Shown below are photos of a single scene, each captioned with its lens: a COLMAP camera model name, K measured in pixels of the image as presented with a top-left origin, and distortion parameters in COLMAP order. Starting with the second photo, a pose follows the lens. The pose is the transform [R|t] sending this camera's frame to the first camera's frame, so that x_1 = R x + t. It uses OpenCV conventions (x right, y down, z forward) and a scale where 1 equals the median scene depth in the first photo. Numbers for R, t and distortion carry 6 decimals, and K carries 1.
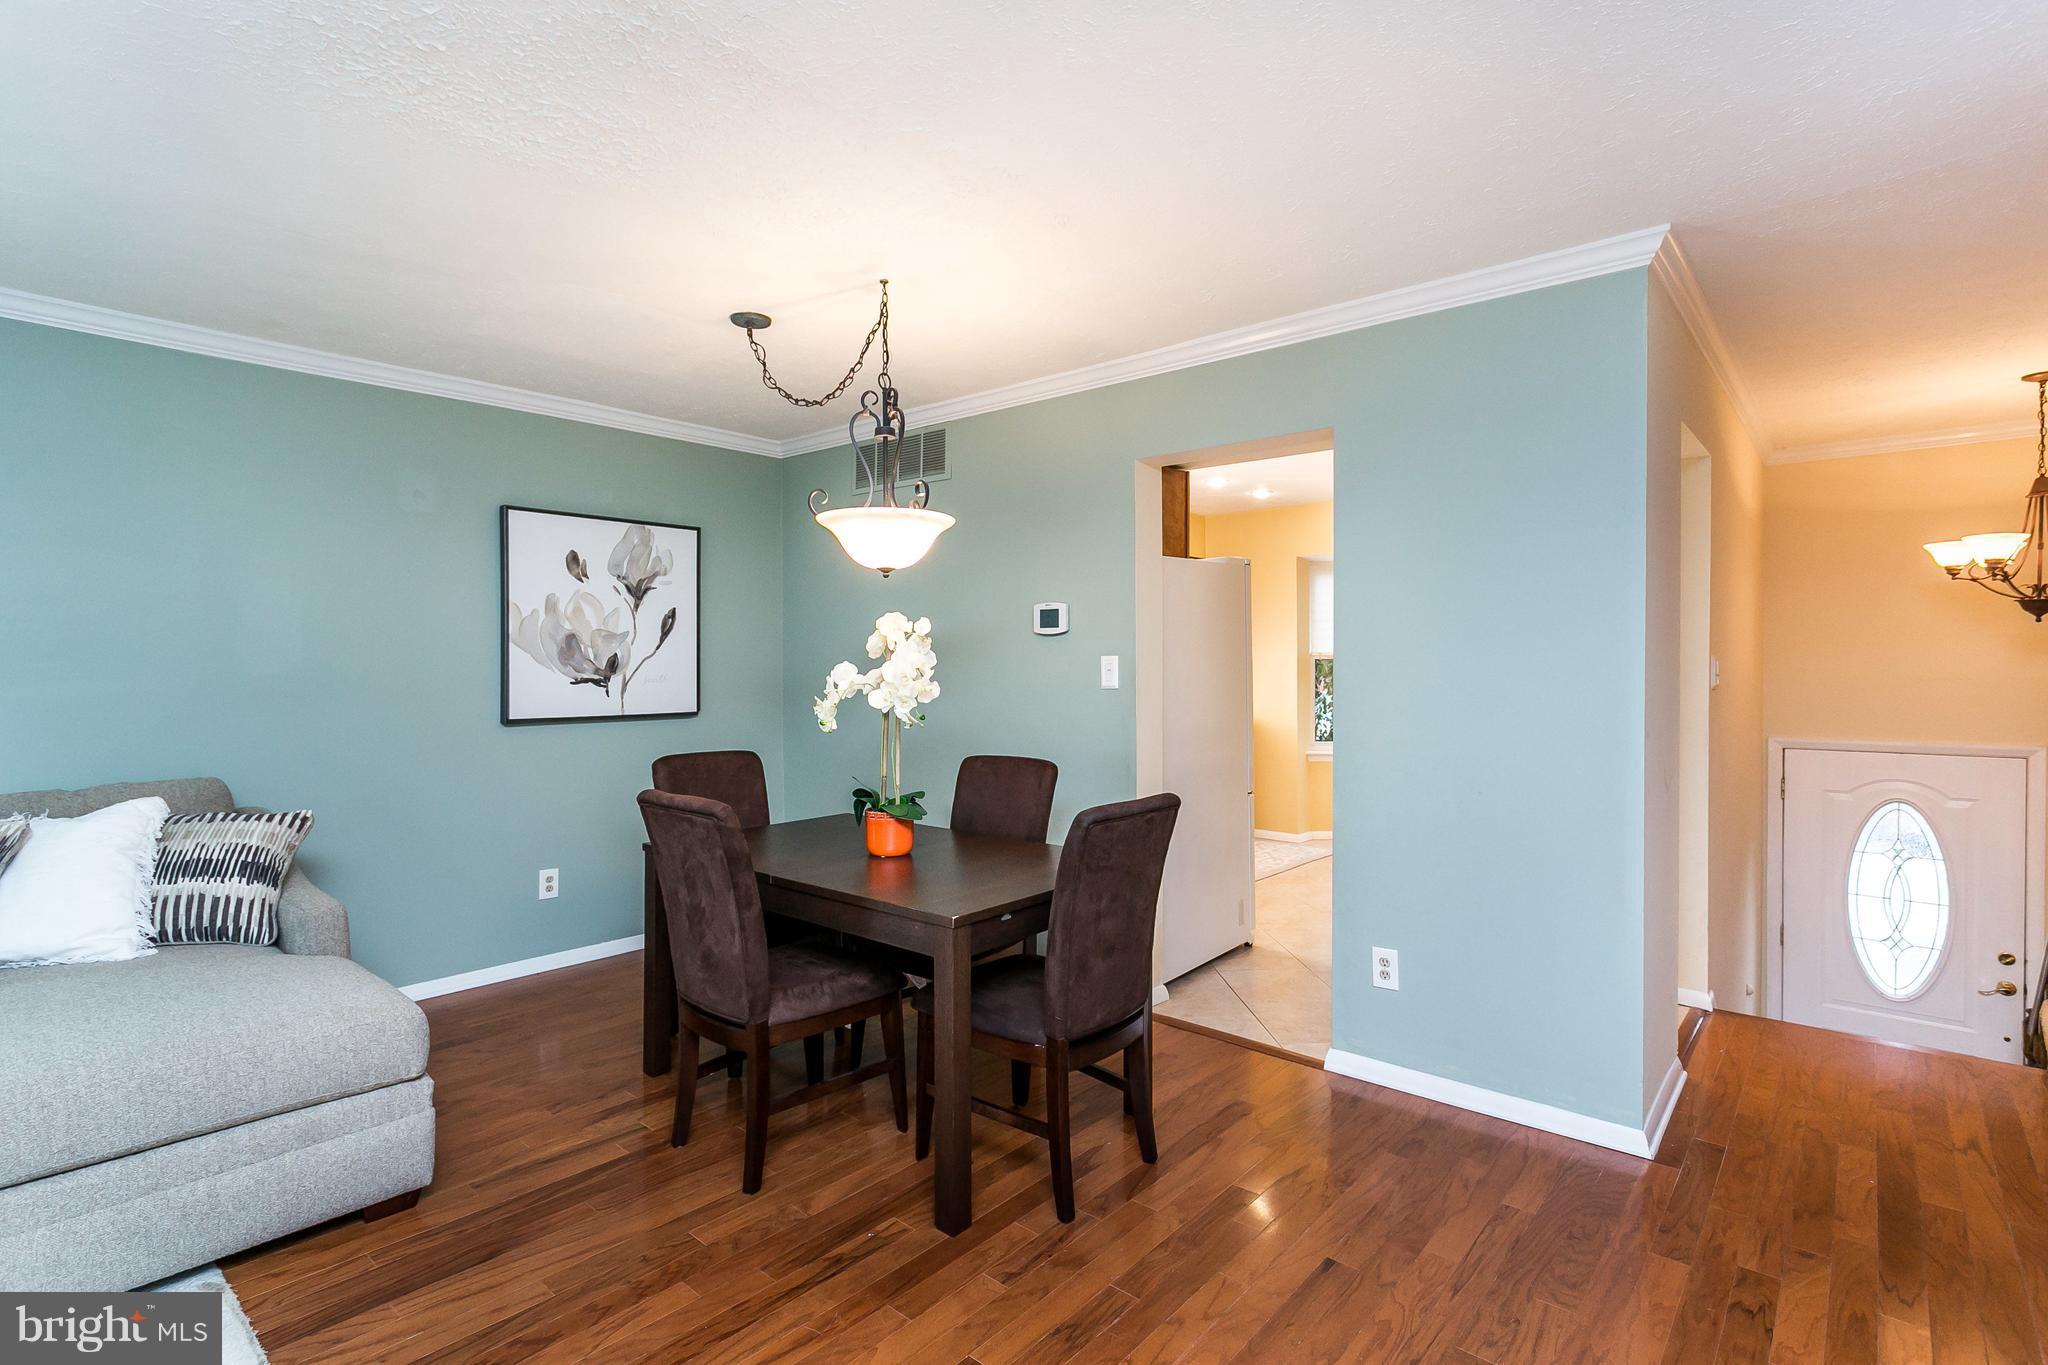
lens RADIAL K [[964.6, 0, 1015.9], [0, 964.6, 682.1], [0, 0, 1]] dist [0.000496, 0.000308]
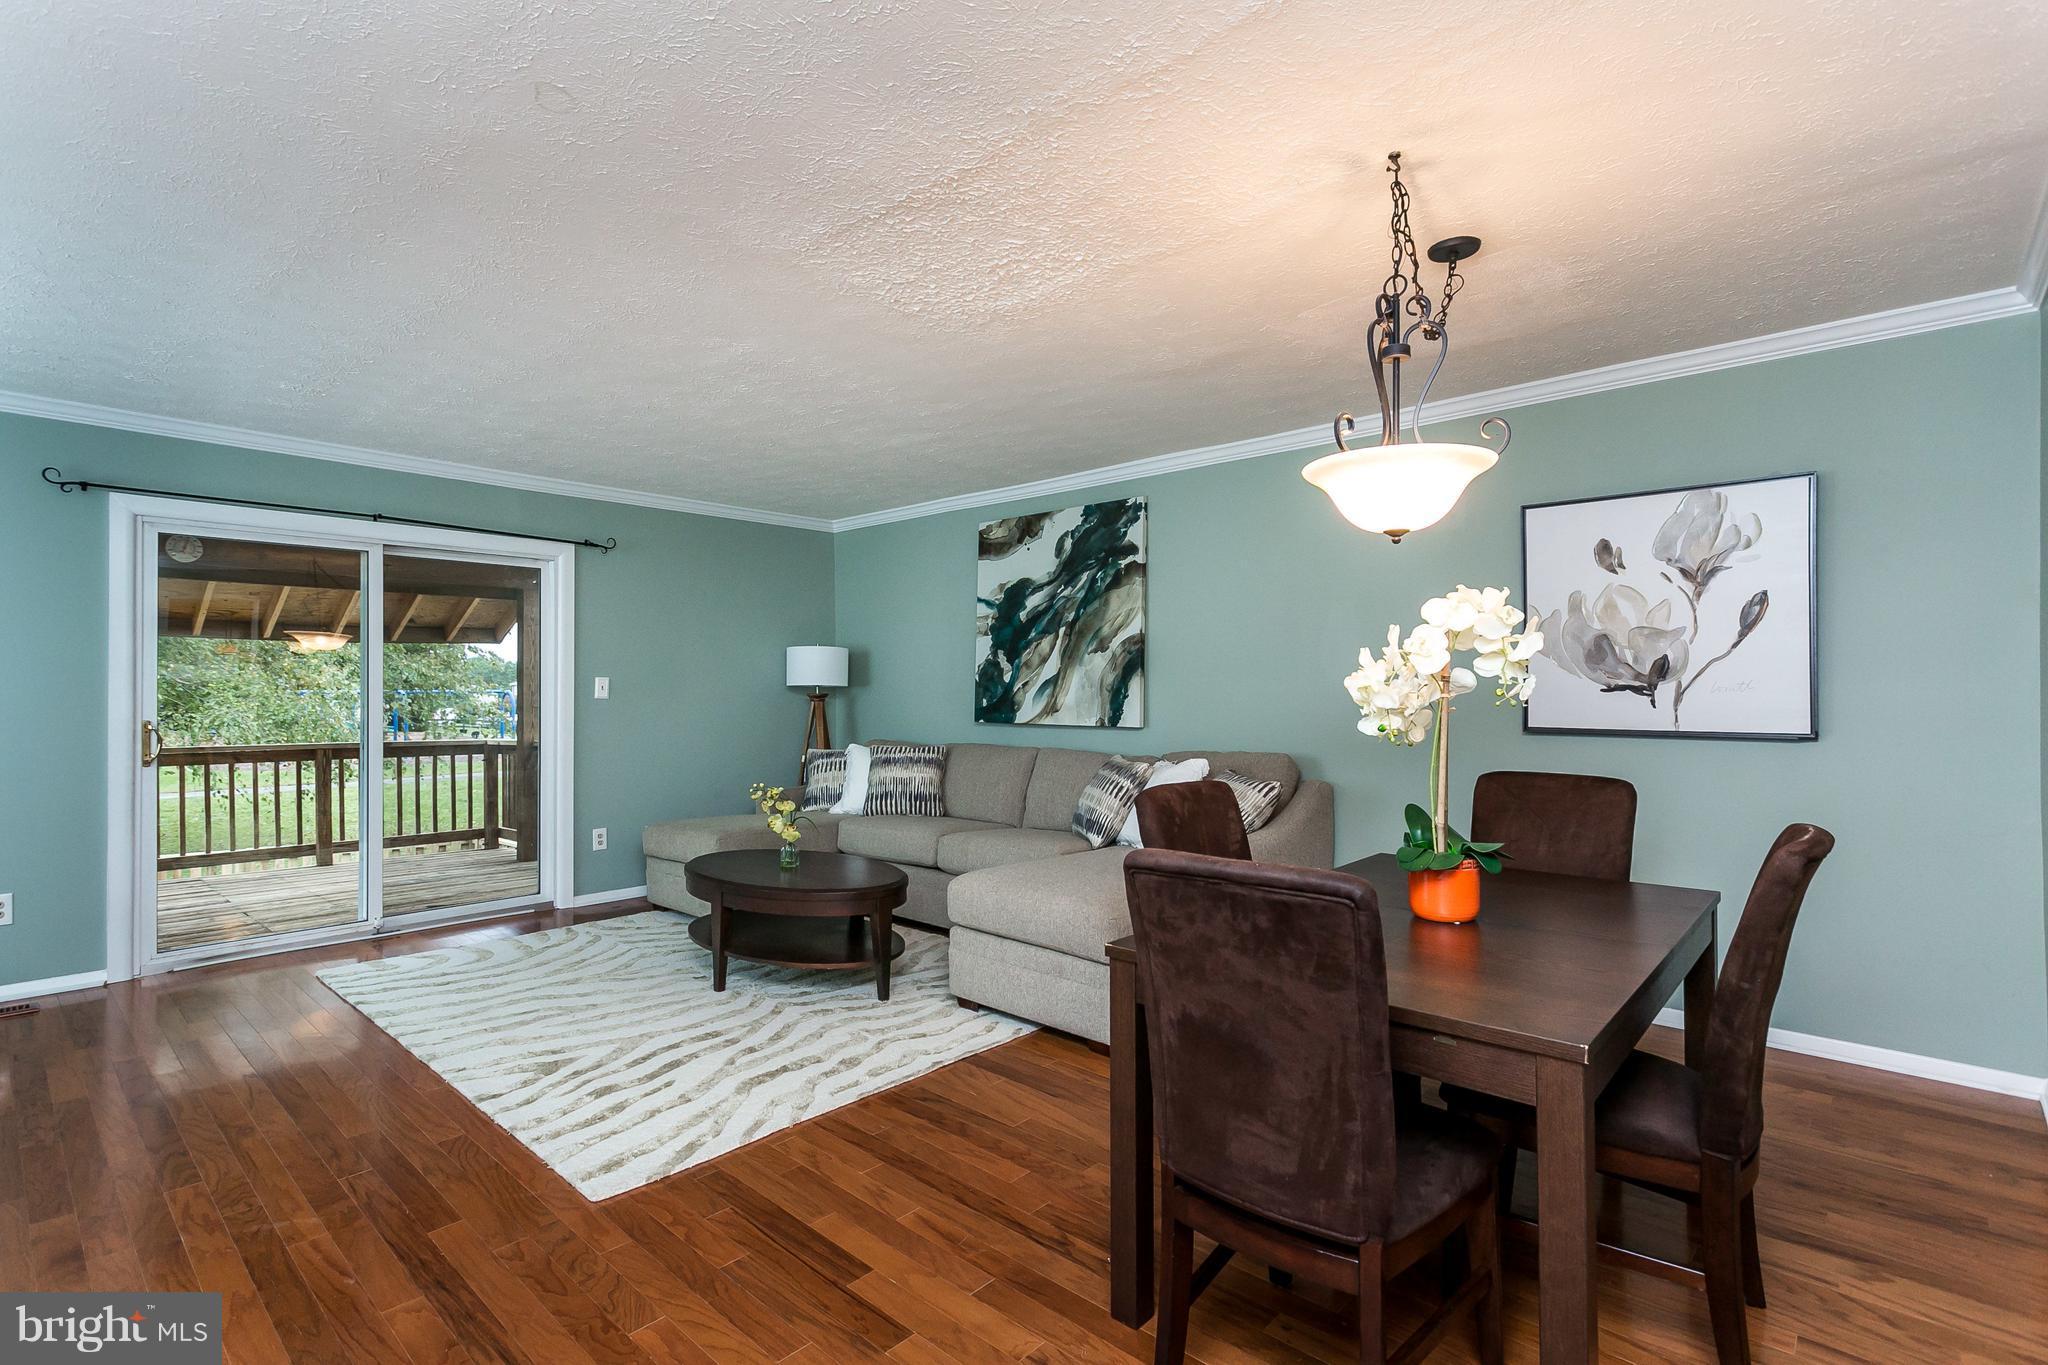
lens RADIAL K [[964.6, 0, 1015.9], [0, 964.6, 682.1], [0, 0, 1]] dist [0.000496, 0.000308]
pose [[-0.005499, -0.004443, -0.999975, 0.411931], [-0.017970, 0.999829, -0.004343, 0.006736], [0.999823, 0.017946, -0.005578, 0.466587]]
